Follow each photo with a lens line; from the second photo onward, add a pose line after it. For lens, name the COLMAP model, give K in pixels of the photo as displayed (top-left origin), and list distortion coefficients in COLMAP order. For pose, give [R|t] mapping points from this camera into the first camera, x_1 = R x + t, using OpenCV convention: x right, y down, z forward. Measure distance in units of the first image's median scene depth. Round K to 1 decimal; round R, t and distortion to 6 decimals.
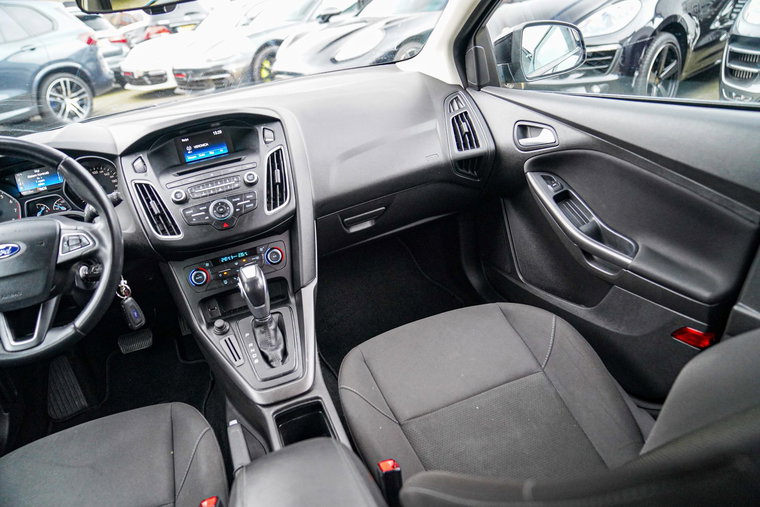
lens RADIAL K [[534.9, 0, 377.9], [0, 534.9, 251.1], [0, 0, 1]] dist [-0.129534, 0.092662]
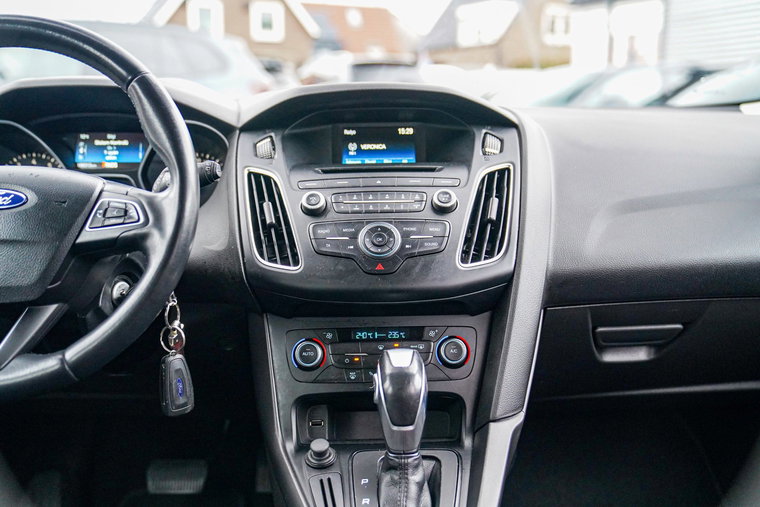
lens RADIAL K [[826.5, 0, 375.7], [0, 826.5, 257.0], [0, 0, 1]] dist [0.037097, 0.000000]
pose [[0.931522, 0.177787, -0.317267, -0.023410], [-0.254695, 0.941630, -0.220145, 0.123021], [0.259609, 0.285876, 0.922430, 0.204043]]
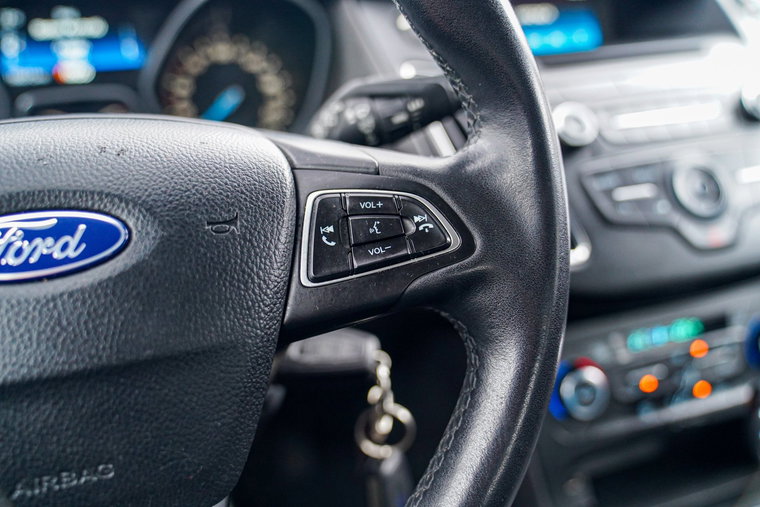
lens RADIAL K [[710.0, 0, 381.6], [0, 710.0, 252.9], [0, 0, 1]] dist [-0.010523, 0.000000]
pose [[0.996079, 0.085361, 0.023231, -0.471248], [-0.083391, 0.993650, -0.075541, 0.010360], [-0.029532, 0.073308, 0.996872, 0.565174]]
